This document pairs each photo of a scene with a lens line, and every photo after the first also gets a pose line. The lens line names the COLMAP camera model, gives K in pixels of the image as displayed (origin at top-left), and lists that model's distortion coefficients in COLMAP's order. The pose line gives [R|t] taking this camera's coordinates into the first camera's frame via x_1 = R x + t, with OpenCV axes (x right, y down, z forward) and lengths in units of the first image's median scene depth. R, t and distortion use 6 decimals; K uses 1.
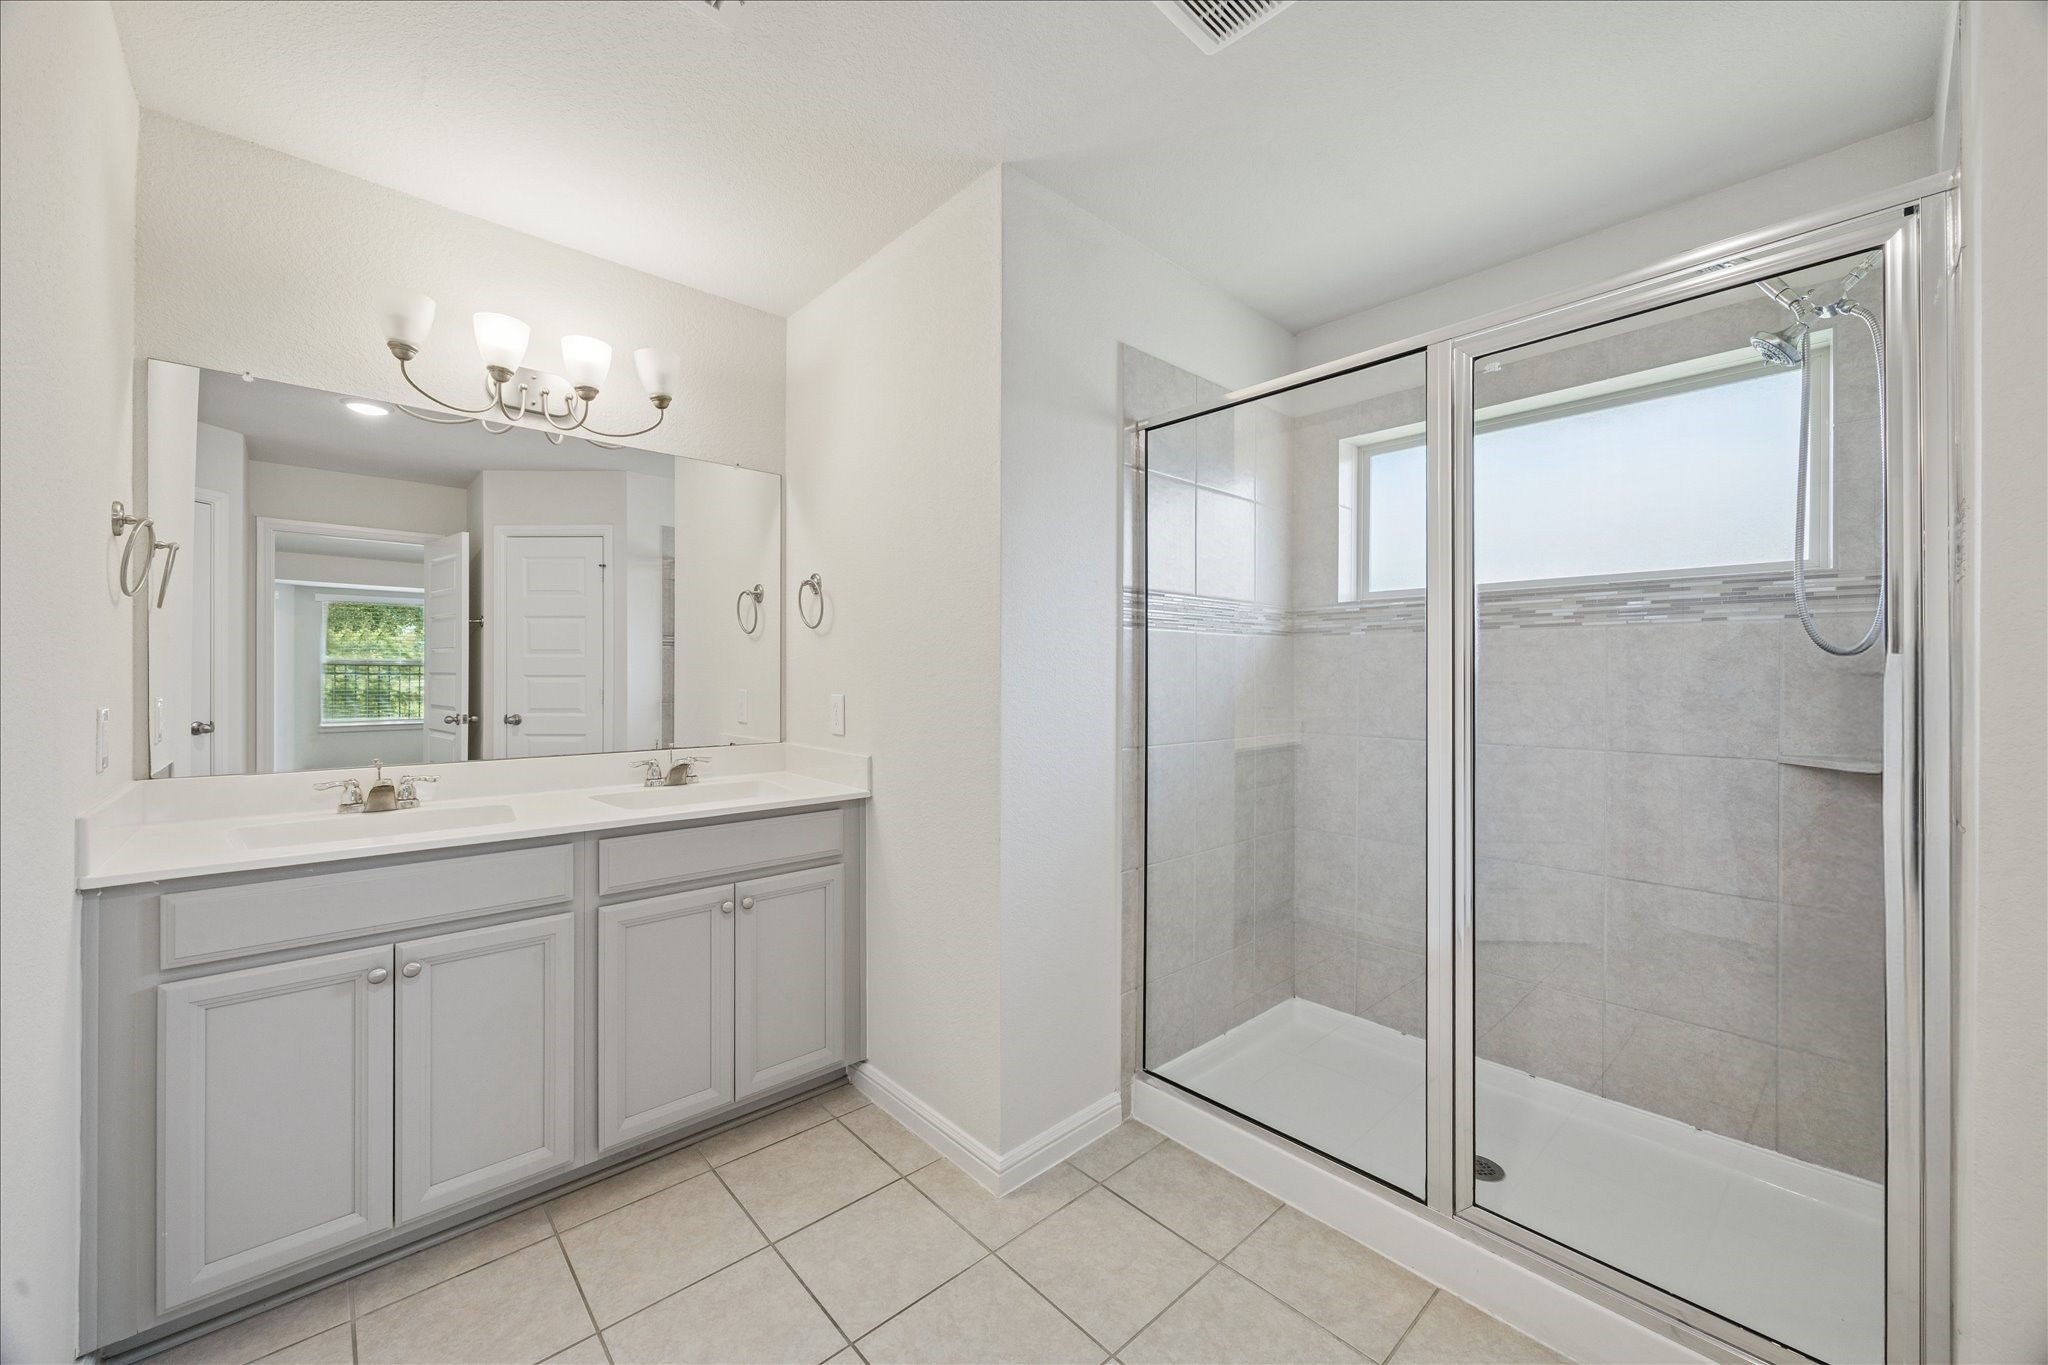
lens RADIAL K [[780.7, 0, 1022.5], [0, 780.7, 677.3], [0, 0, 1]] dist [-0.002697, -0.000022]
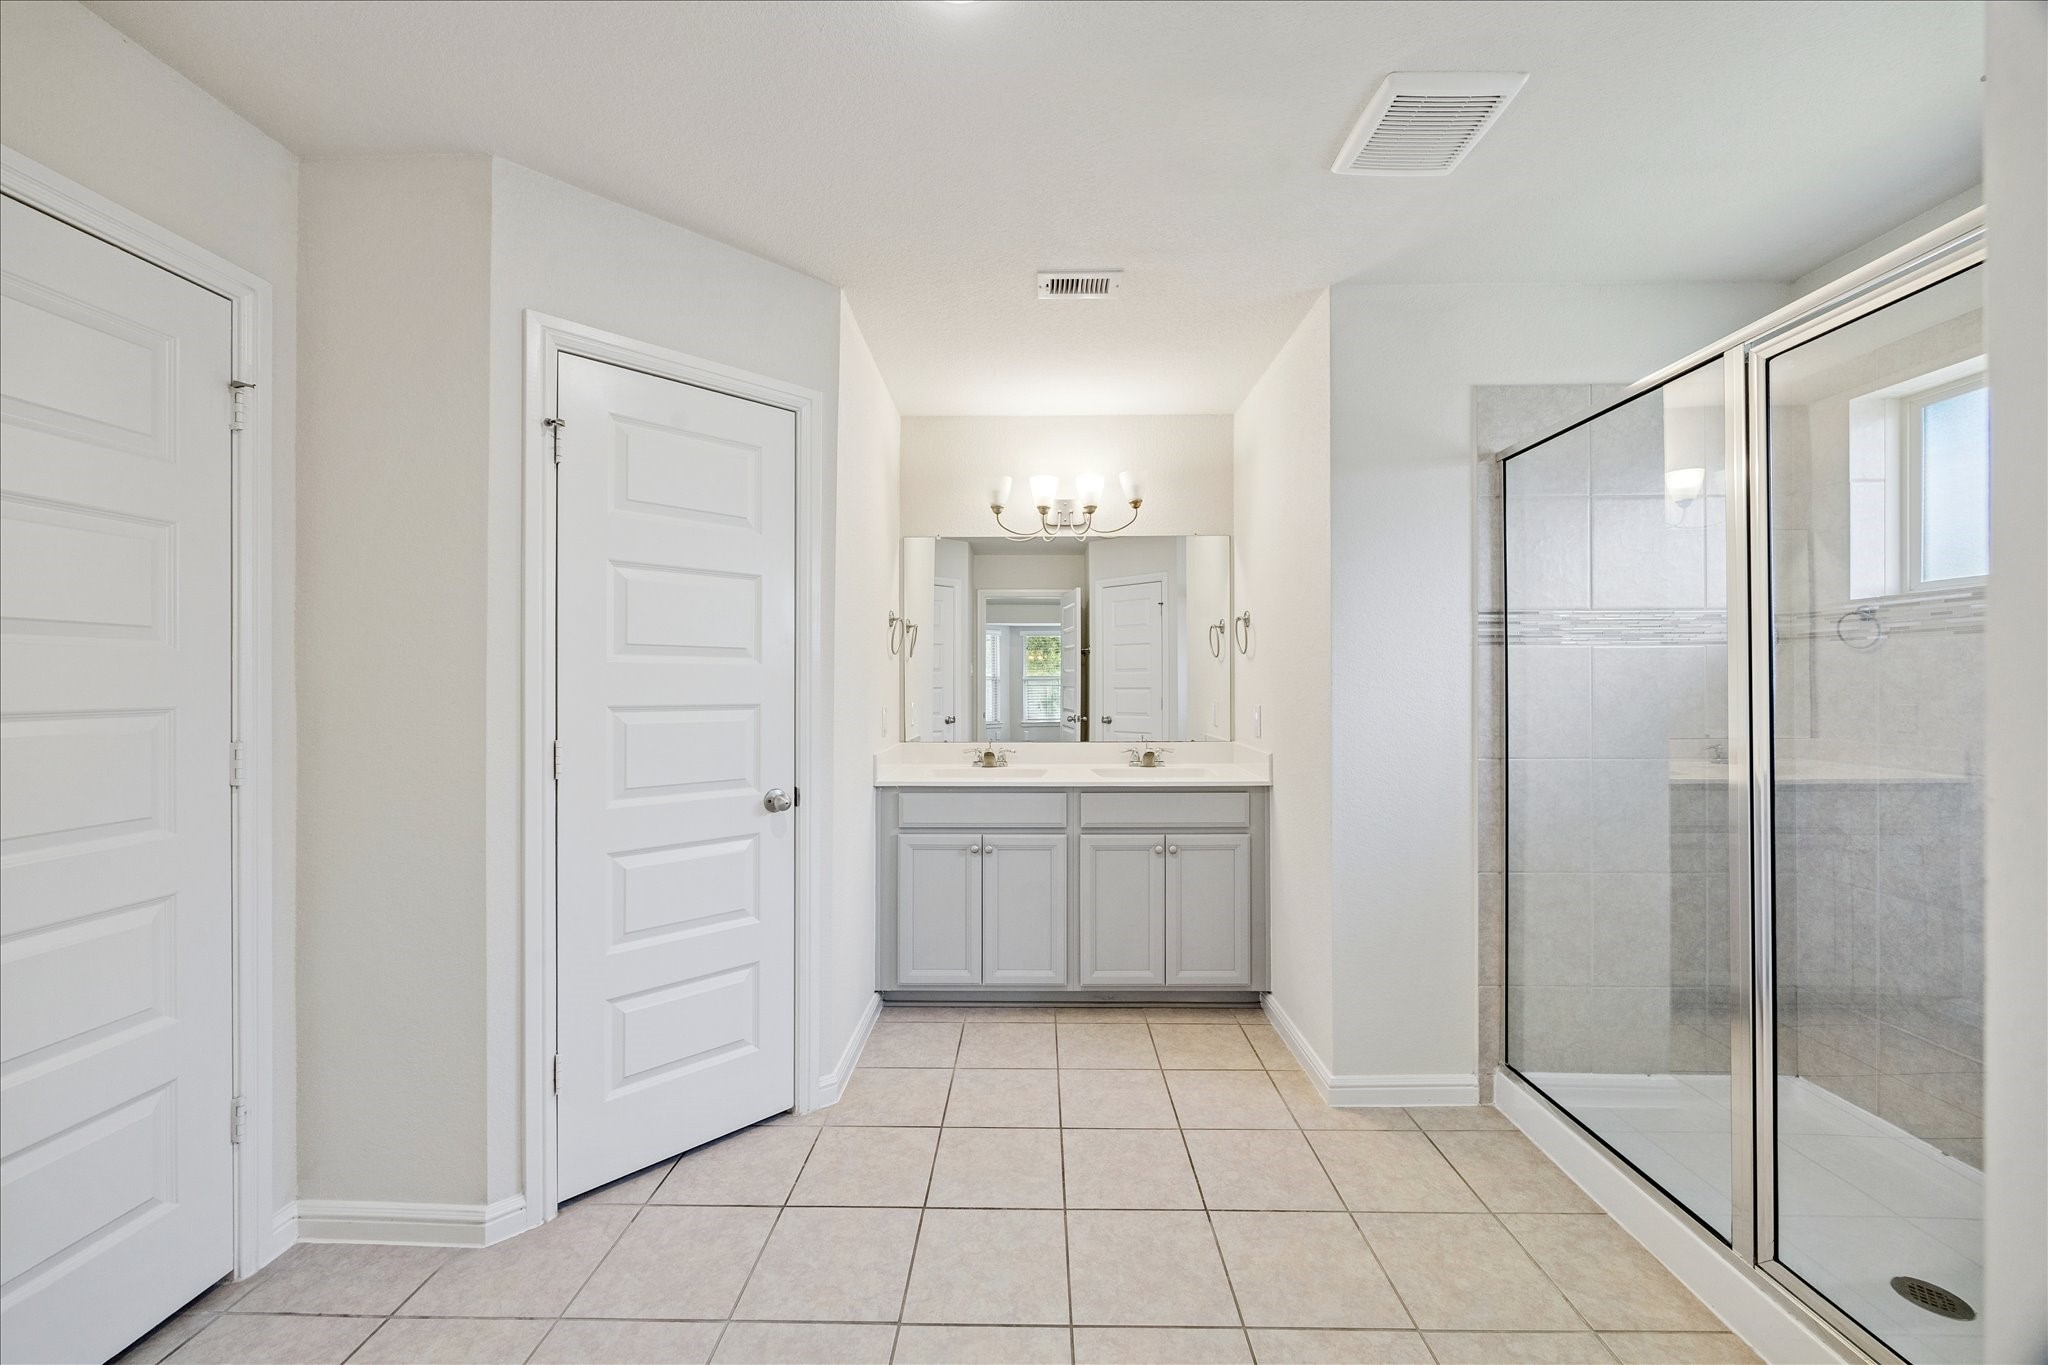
lens RADIAL K [[780.7, 0, 1022.5], [0, 780.7, 677.3], [0, 0, 1]] dist [-0.002697, -0.000022]
pose [[0.723462, -0.011131, -0.690275, 0.423006], [0.003607, 0.999917, -0.012344, -0.010687], [0.690355, 0.006441, 0.723442, -0.223753]]
